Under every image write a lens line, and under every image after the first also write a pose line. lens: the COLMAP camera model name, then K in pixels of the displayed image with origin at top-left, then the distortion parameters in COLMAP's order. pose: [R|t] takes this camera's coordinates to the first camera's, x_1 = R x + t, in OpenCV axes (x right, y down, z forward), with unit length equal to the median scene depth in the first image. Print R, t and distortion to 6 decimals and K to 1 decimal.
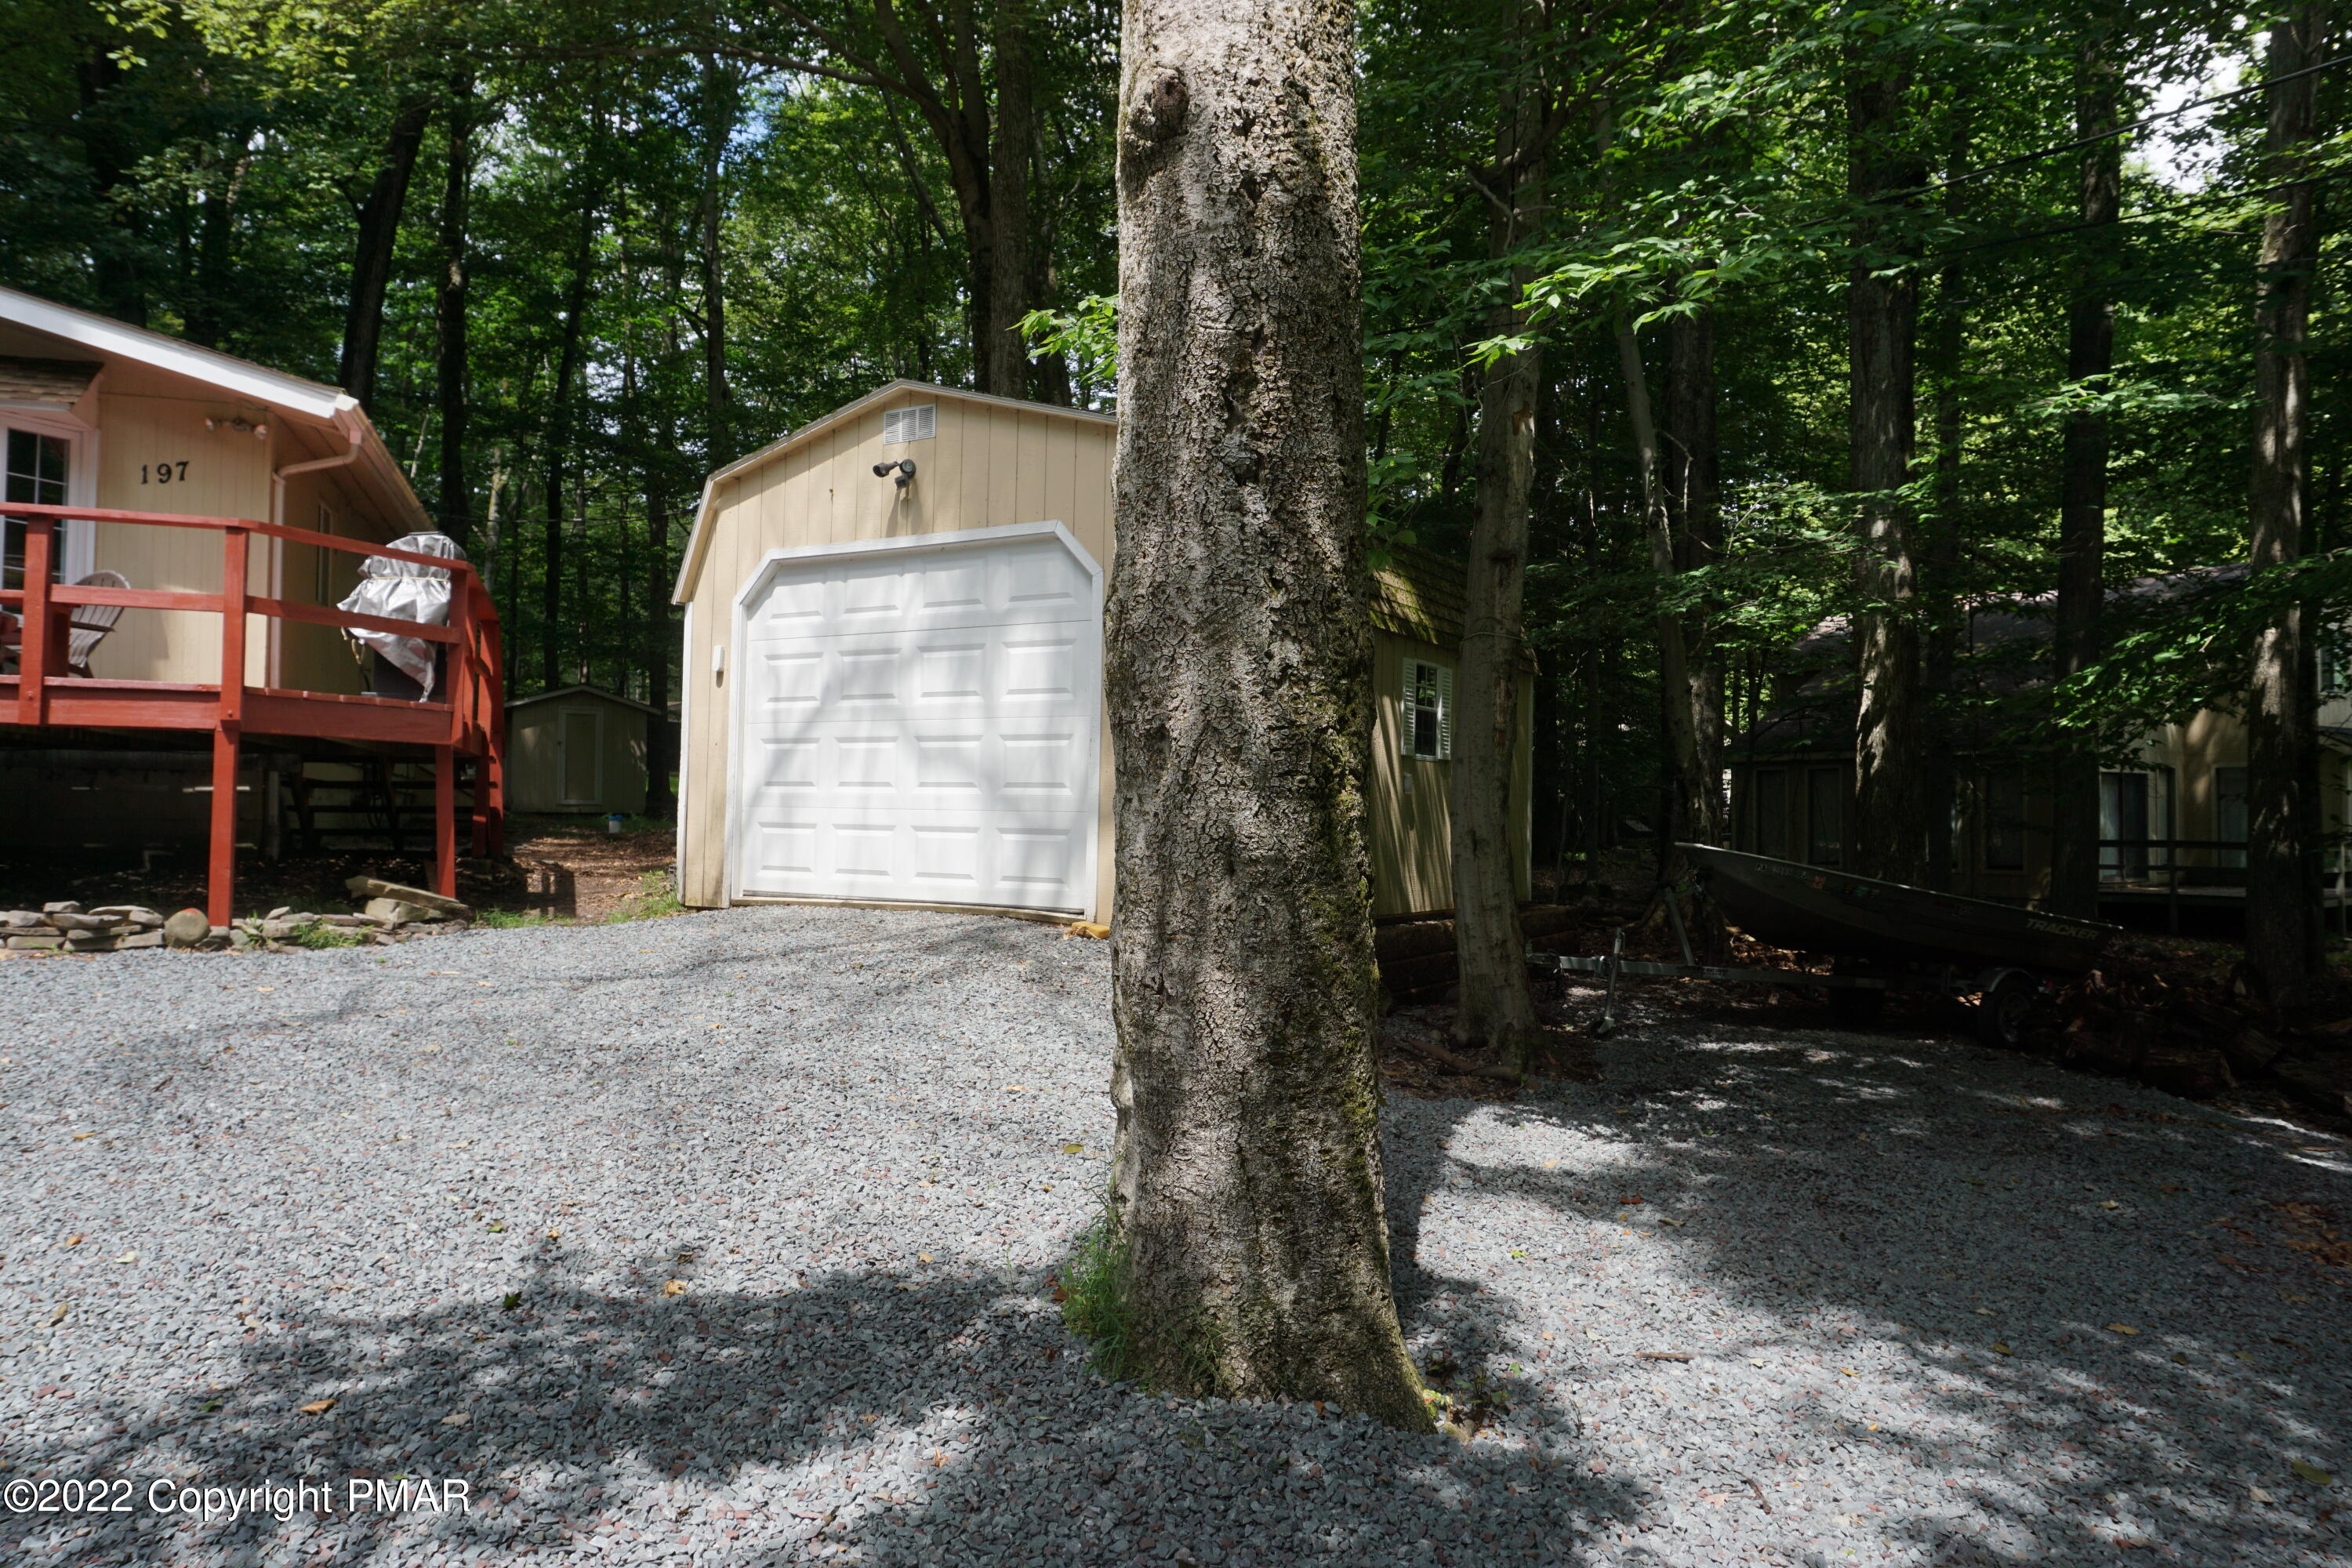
lens RADIAL K [[1585.1, 0, 1173.9], [0, 1585.1, 784.1], [0, 0, 1]] dist [-0.006753, -0.000659]
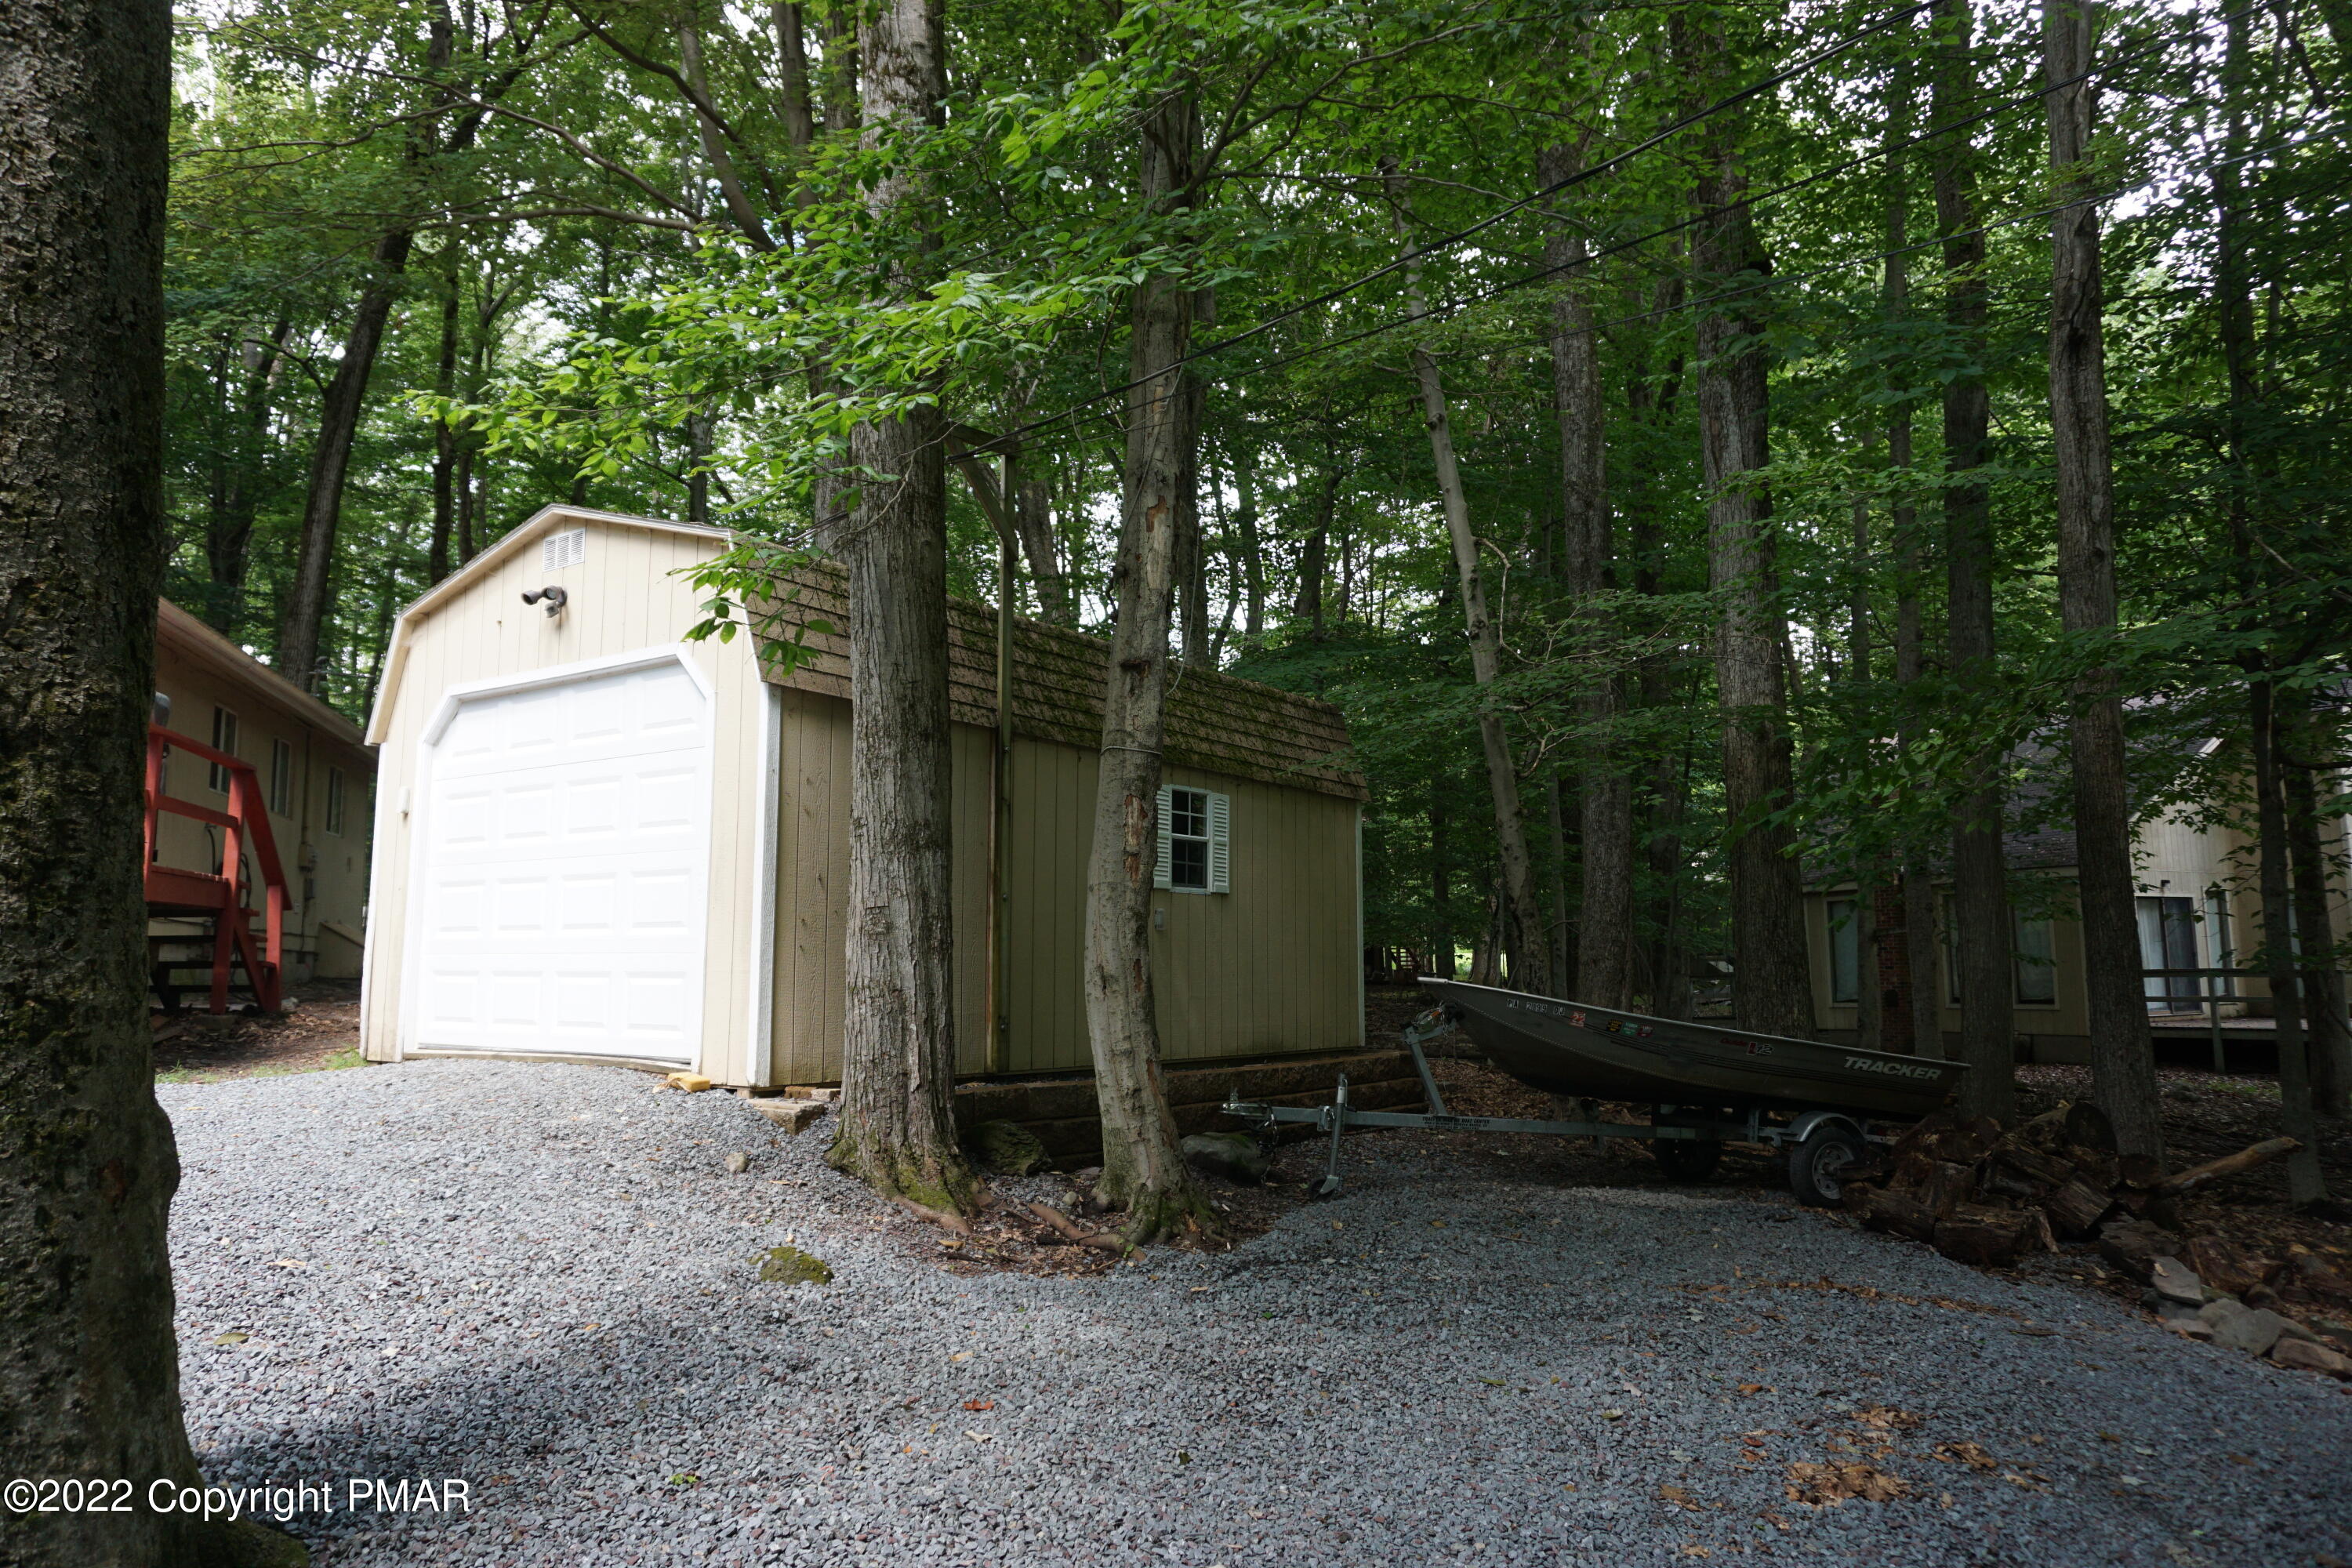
lens RADIAL K [[1585.1, 0, 1178.2], [0, 1585.1, 783.2], [0, 0, 1]] dist [-0.006753, -0.000659]
pose [[0.997283, -0.024179, -0.069589, 0.247150], [0.017586, 0.995432, -0.093837, 0.009275], [0.071540, 0.092358, 0.993153, 0.080185]]
